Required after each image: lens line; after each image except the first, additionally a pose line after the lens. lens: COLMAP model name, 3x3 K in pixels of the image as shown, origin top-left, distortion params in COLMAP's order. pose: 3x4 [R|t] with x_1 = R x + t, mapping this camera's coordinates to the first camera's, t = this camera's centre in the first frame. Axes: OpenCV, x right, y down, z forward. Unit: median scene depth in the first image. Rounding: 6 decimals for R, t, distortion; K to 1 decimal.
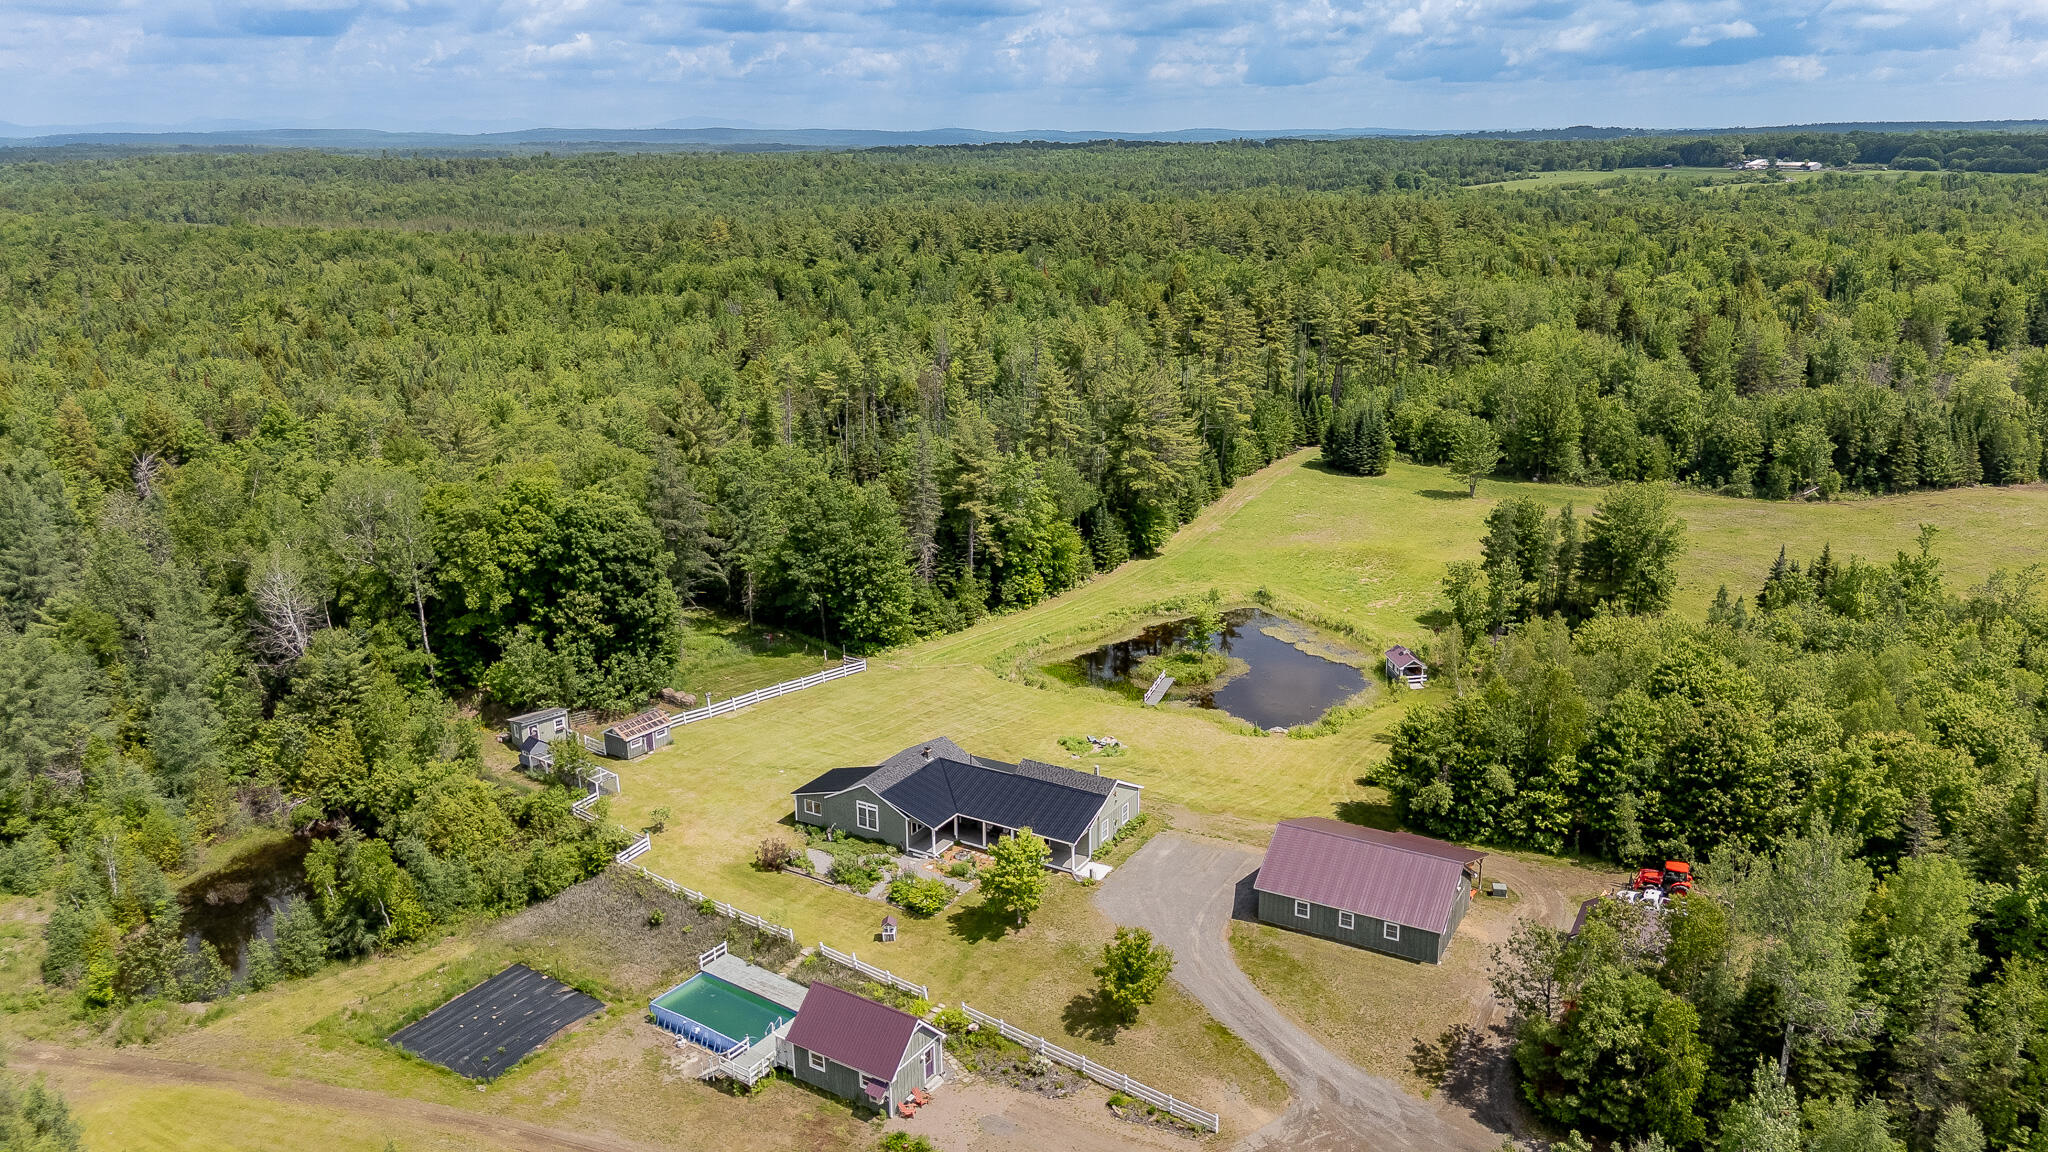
lens RADIAL K [[1507.8, 0, 1031.1], [0, 1507.8, 578.3], [0, 0, 1]] dist [0.065293, -0.062589]
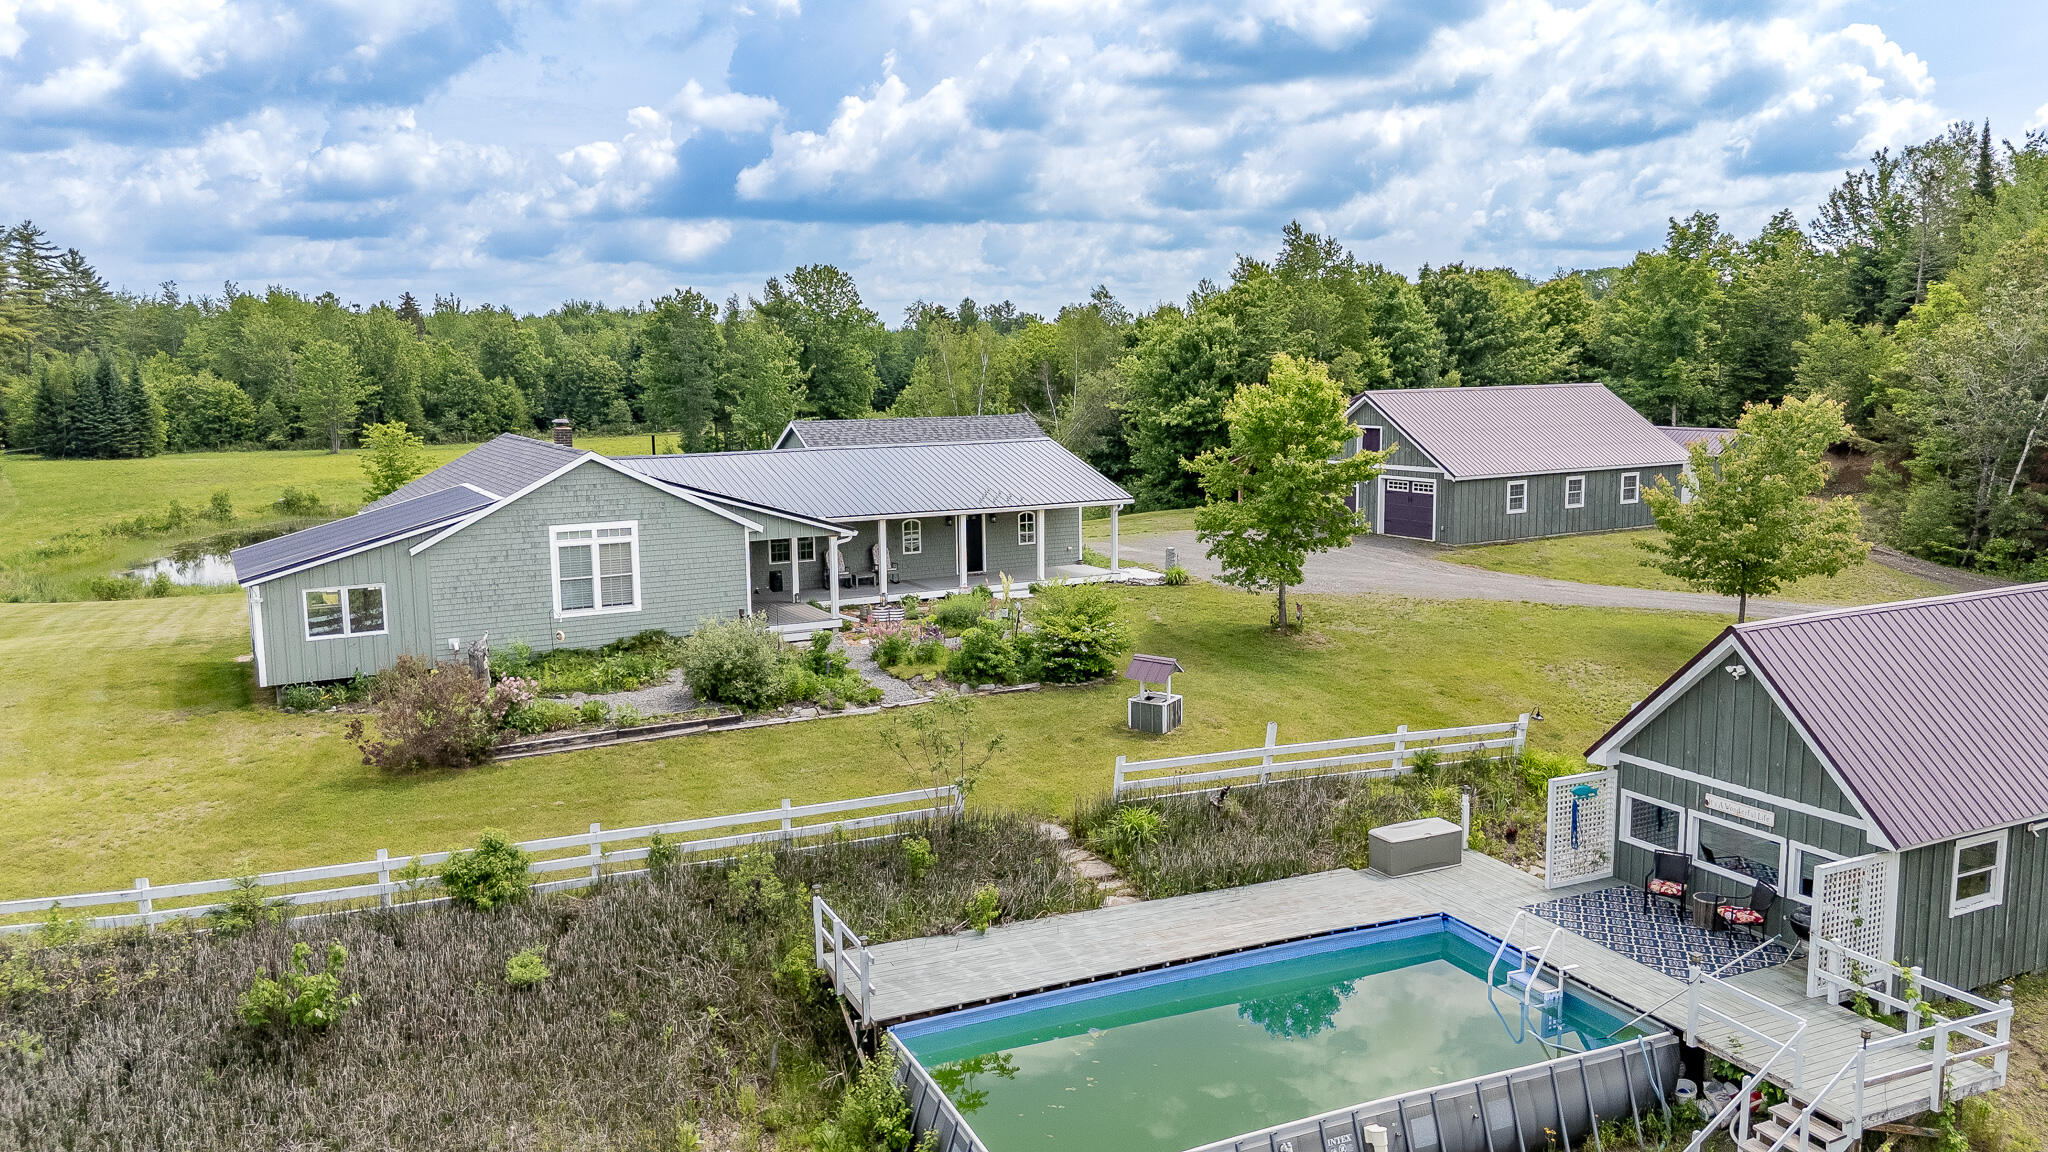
lens RADIAL K [[1507.8, 0, 1029.6], [0, 1507.8, 573.6], [0, 0, 1]] dist [0.065293, -0.062589]
pose [[0.506575, -0.118063, 0.854074, -0.234508], [0.248488, 0.968541, -0.013498, 0.132323], [-0.825612, 0.219065, 0.519976, 0.550338]]
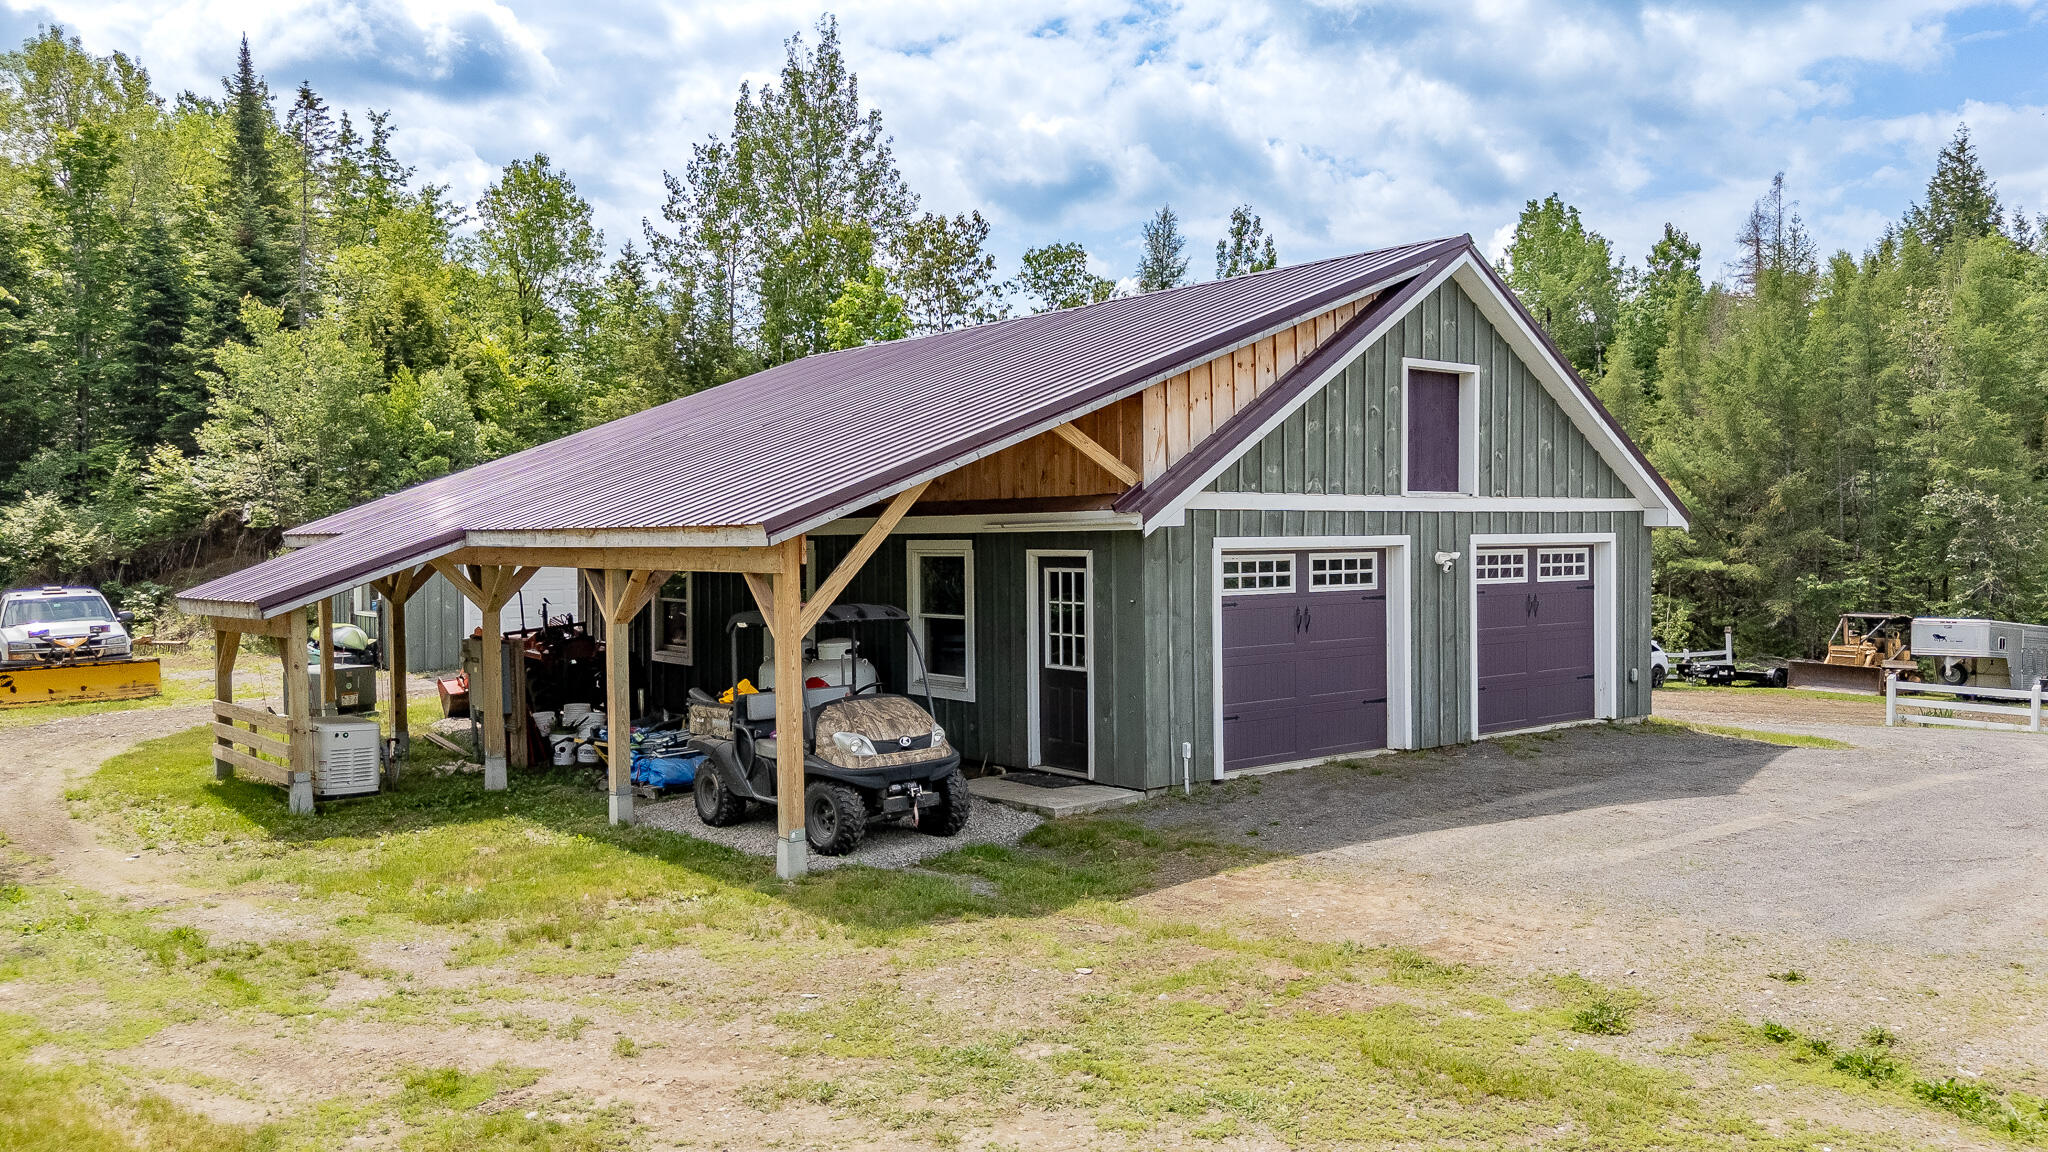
lens RADIAL K [[1507.8, 0, 1038.7], [0, 1507.8, 576.7], [0, 0, 1]] dist [0.065293, -0.062589]
pose [[-0.931198, 0.007976, 0.364427, 0.098166], [0.119046, 0.951595, 0.283363, 0.096579], [-0.344527, 0.307250, -0.887073, 0.759623]]
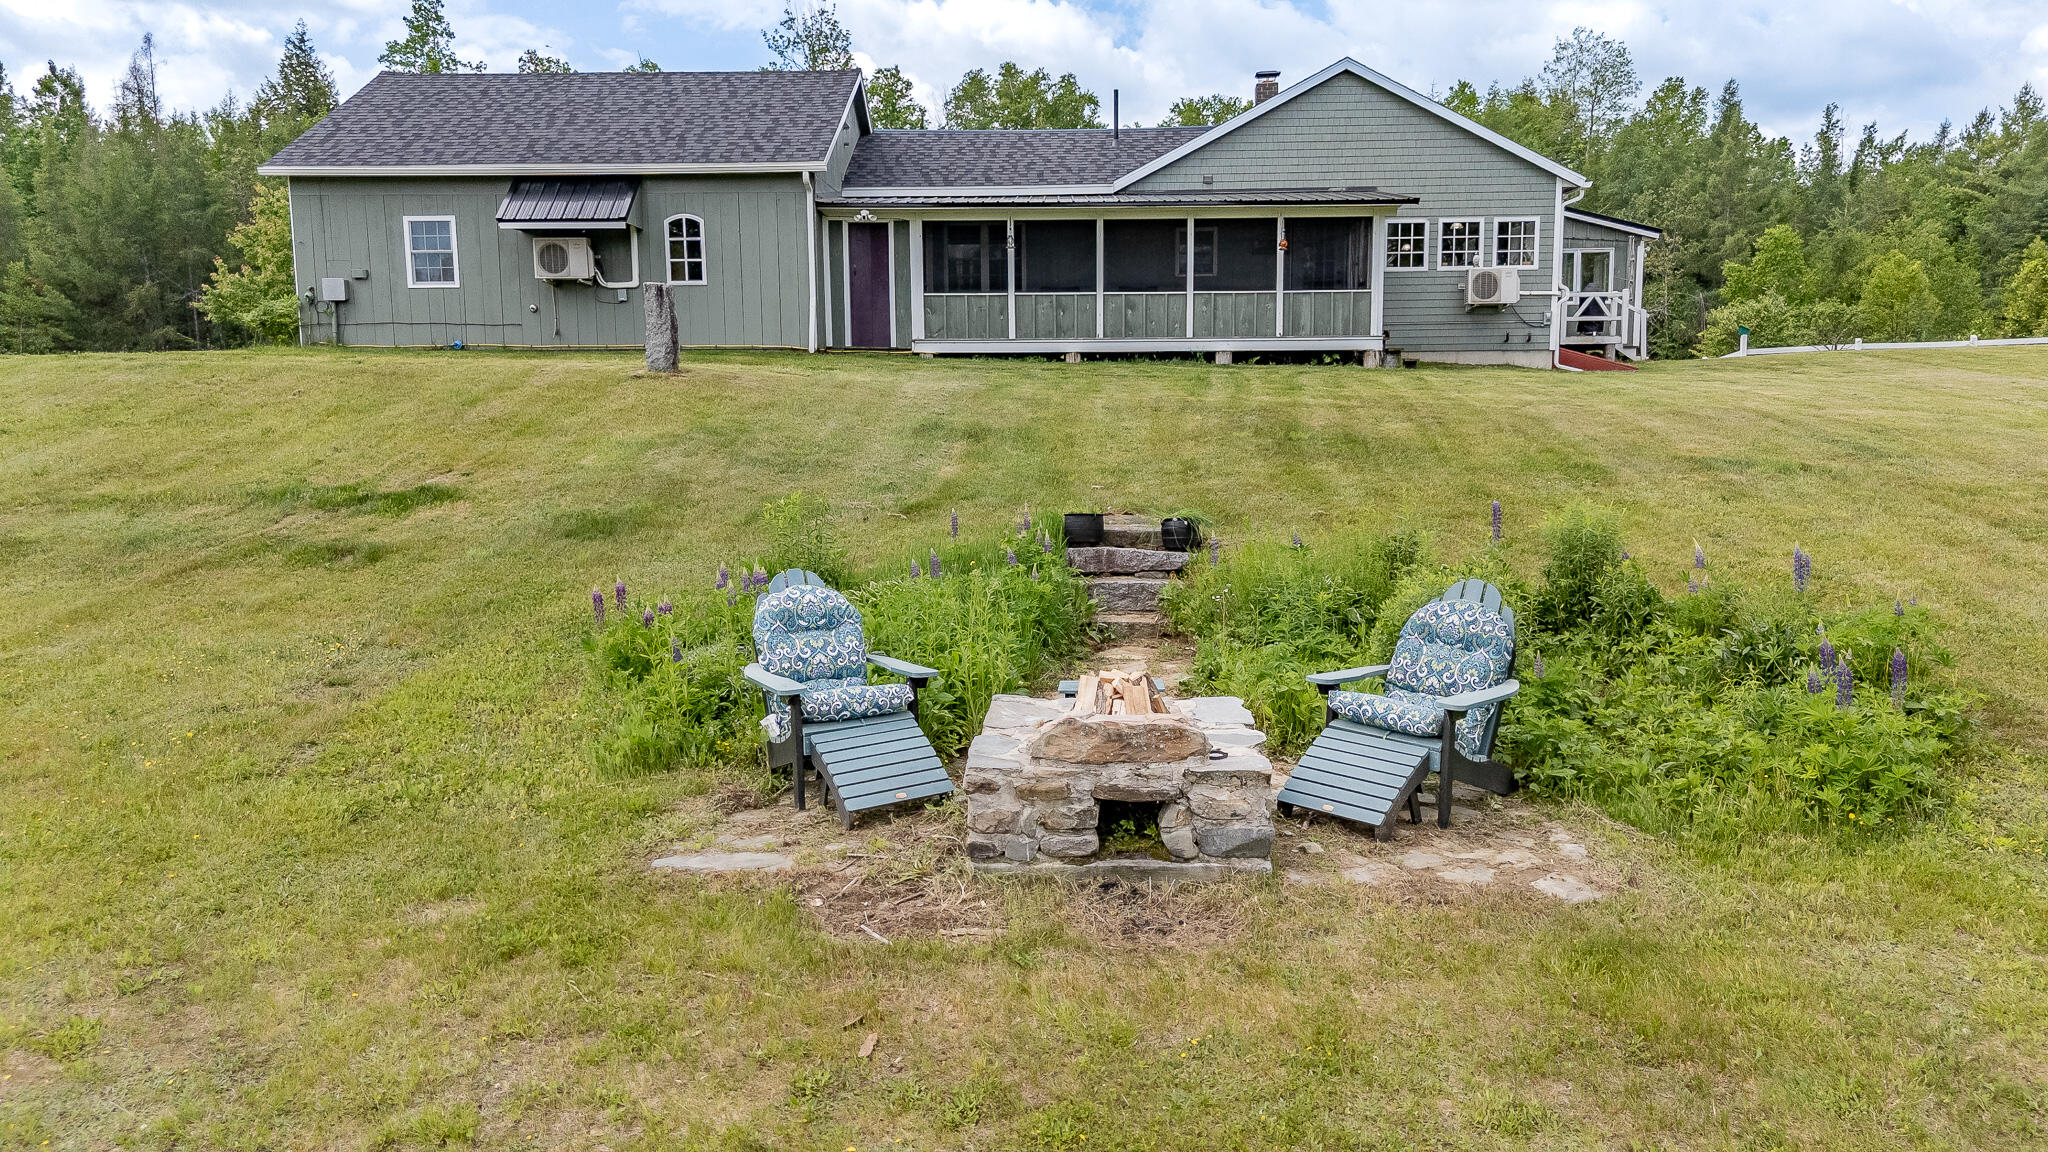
lens RADIAL K [[1507.8, 0, 1021.5], [0, 1507.8, 566.4], [0, 0, 1]] dist [0.065293, -0.062589]
pose [[-0.869963, 0.077761, -0.486948, 0.066157], [-0.121313, 0.923390, 0.364190, 0.076592], [0.477962, 0.375905, -0.793881, 0.889470]]
